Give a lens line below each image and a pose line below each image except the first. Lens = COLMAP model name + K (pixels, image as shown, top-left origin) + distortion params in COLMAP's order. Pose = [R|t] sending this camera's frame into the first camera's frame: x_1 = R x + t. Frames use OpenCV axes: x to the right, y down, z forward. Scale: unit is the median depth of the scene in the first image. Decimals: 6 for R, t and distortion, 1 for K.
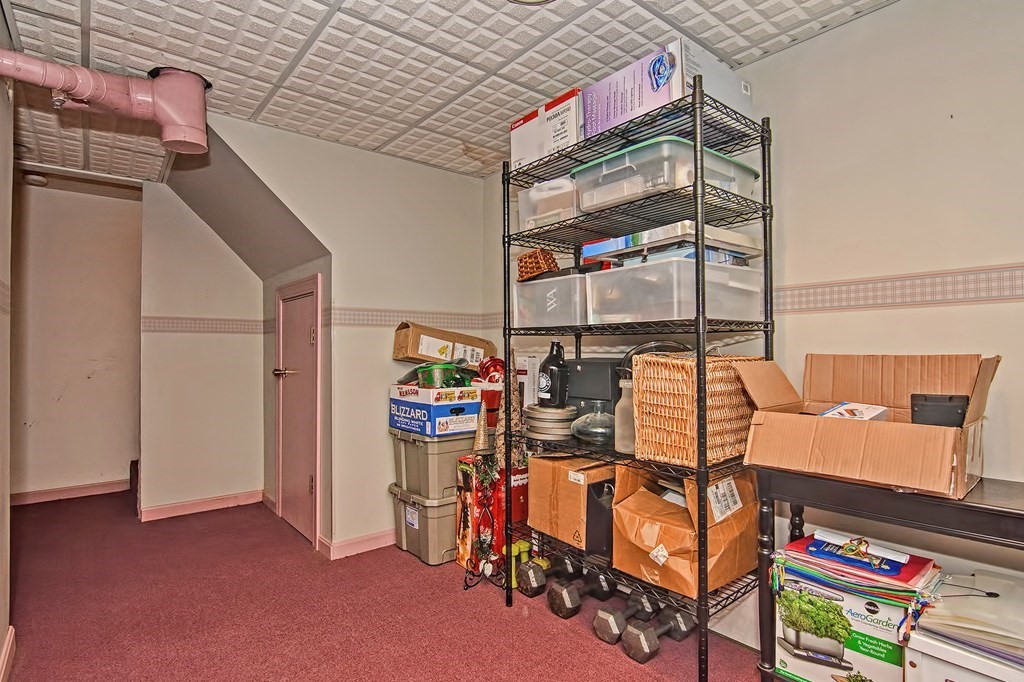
lens RADIAL K [[524.5, 0, 515.2], [0, 524.5, 344.8], [0, 0, 1]] dist [0.002629, -0.016023]
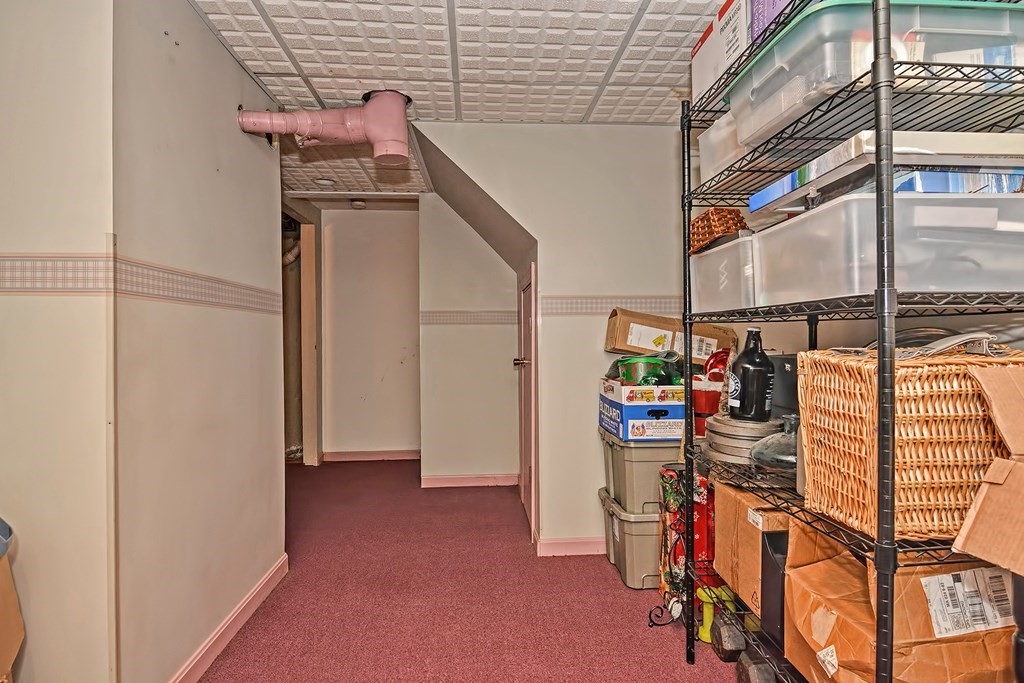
lens RADIAL K [[560.2, 0, 512.9], [0, 560.2, 346.0], [0, 0, 1]] dist [-0.001114, -0.018913]
pose [[0.809550, 0.006027, -0.587020, 0.264970], [0.009118, 0.999698, 0.022839, -0.005439], [0.586980, -0.023842, 0.809250, 0.165906]]
